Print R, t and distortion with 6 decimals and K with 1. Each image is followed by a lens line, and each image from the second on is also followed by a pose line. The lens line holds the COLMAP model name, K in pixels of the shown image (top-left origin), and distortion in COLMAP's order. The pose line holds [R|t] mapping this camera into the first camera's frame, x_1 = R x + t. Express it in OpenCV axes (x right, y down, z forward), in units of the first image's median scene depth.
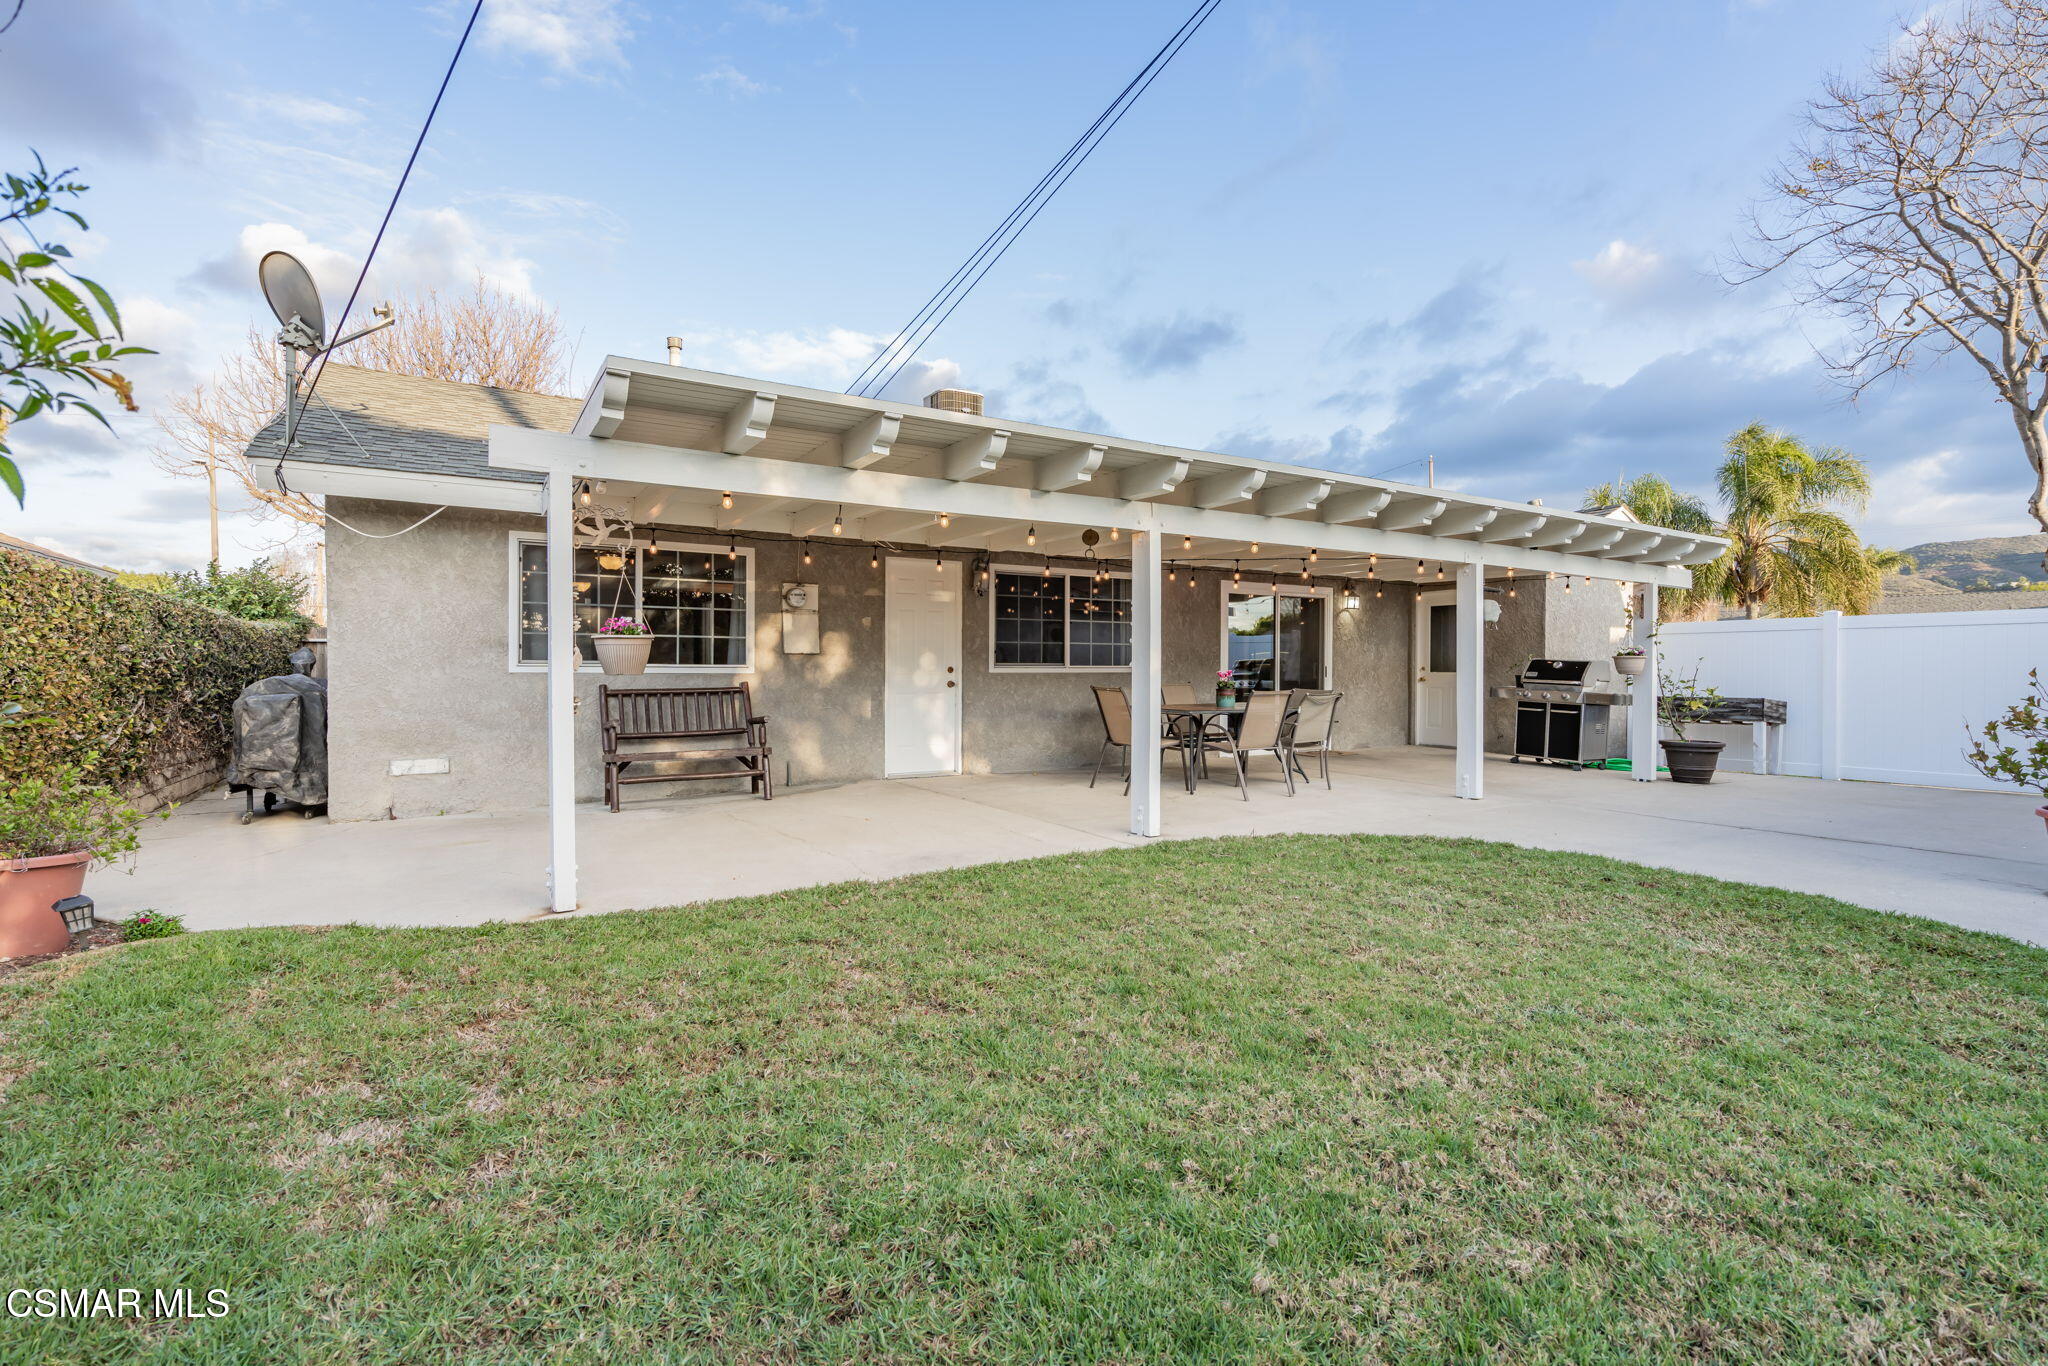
lens RADIAL K [[938.0, 0, 1021.8], [0, 938.0, 697.1], [0, 0, 1]] dist [0.001177, 0.000291]
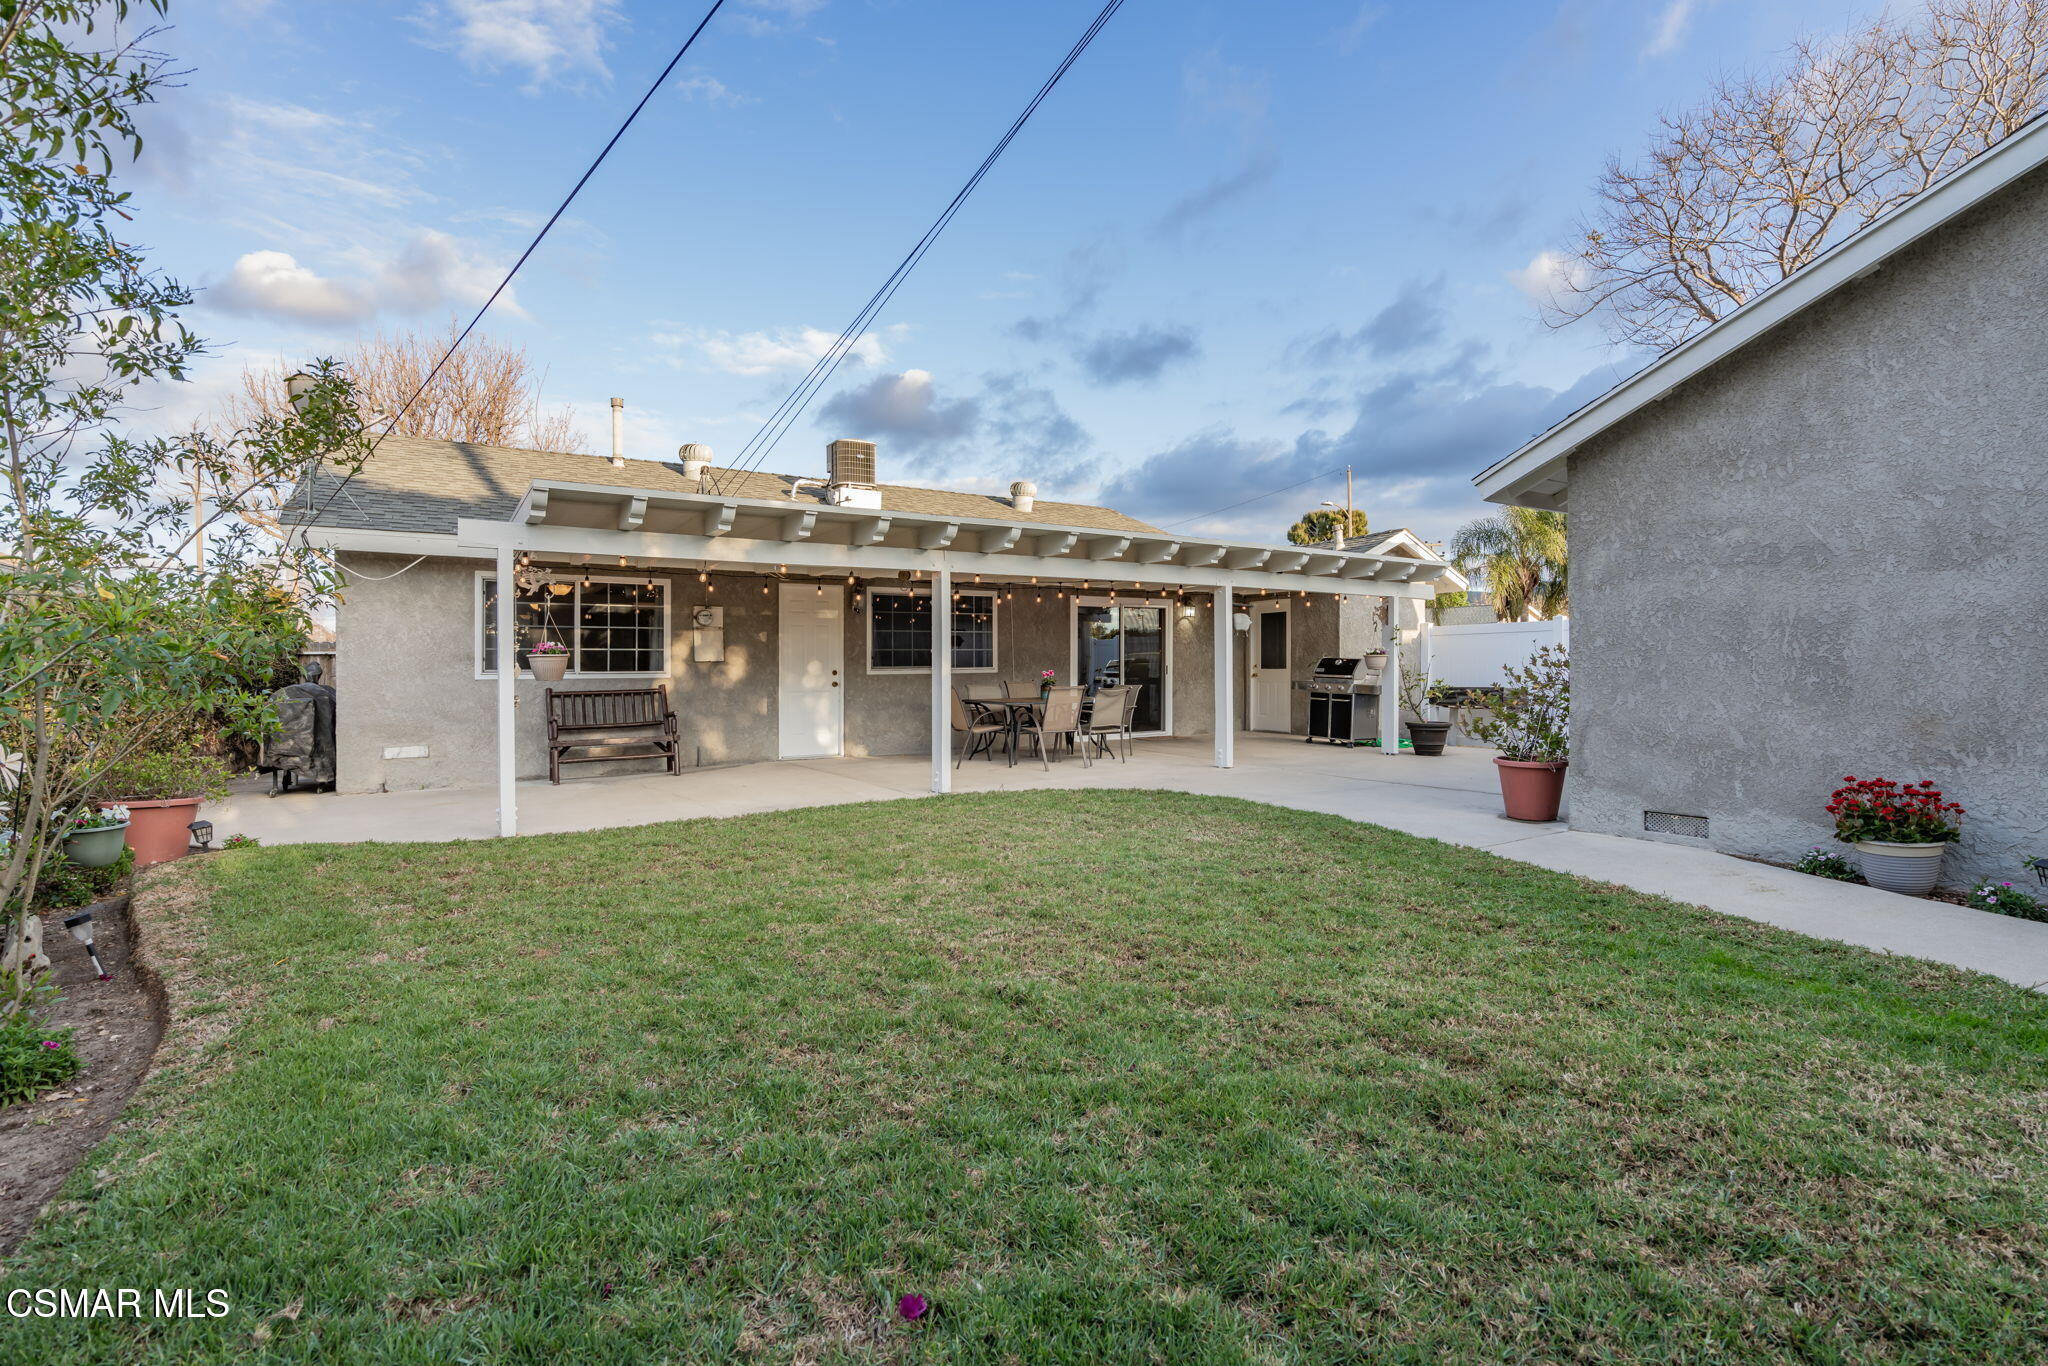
lens RADIAL K [[931.3, 0, 1018.6], [0, 931.3, 675.1], [0, 0, 1]] dist [-0.001172, 0.000746]
pose [[0.999816, -0.012733, 0.014375, 0.160831], [0.013063, 0.999648, -0.023106, 0.006131], [-0.014076, 0.023289, 0.999630, -0.257024]]
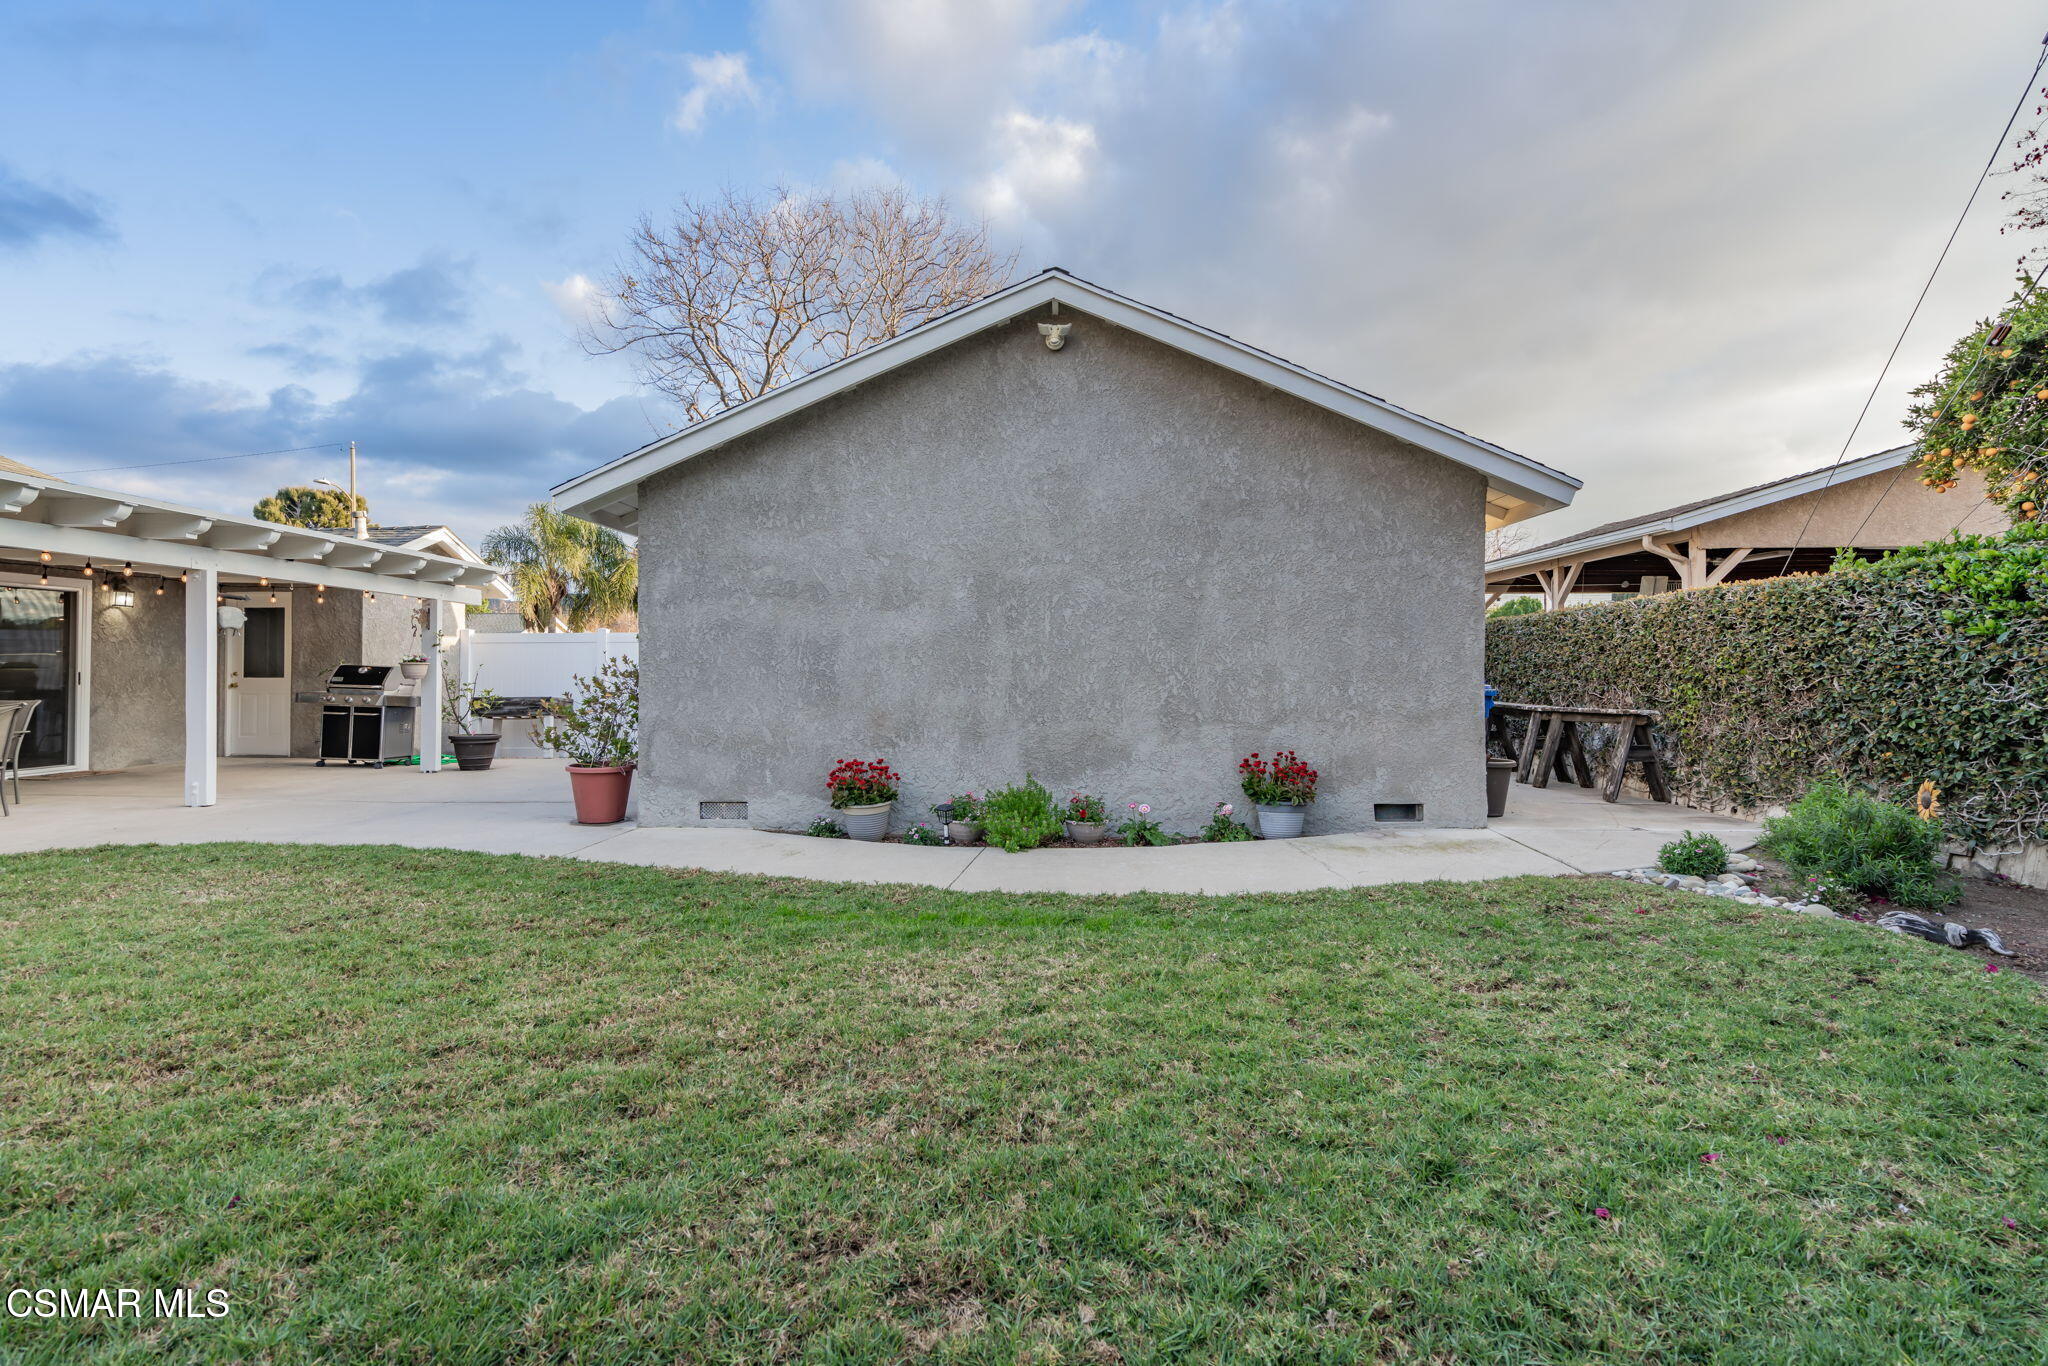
lens RADIAL K [[938.7, 0, 1022.8], [0, 938.7, 673.3], [0, 0, 1]] dist [-0.000020, 0.000871]
pose [[0.551238, -0.003821, 0.834339, 0.117232], [0.027955, 0.999513, -0.013892, 0.005675], [-0.833880, 0.030981, 0.551076, -0.246302]]
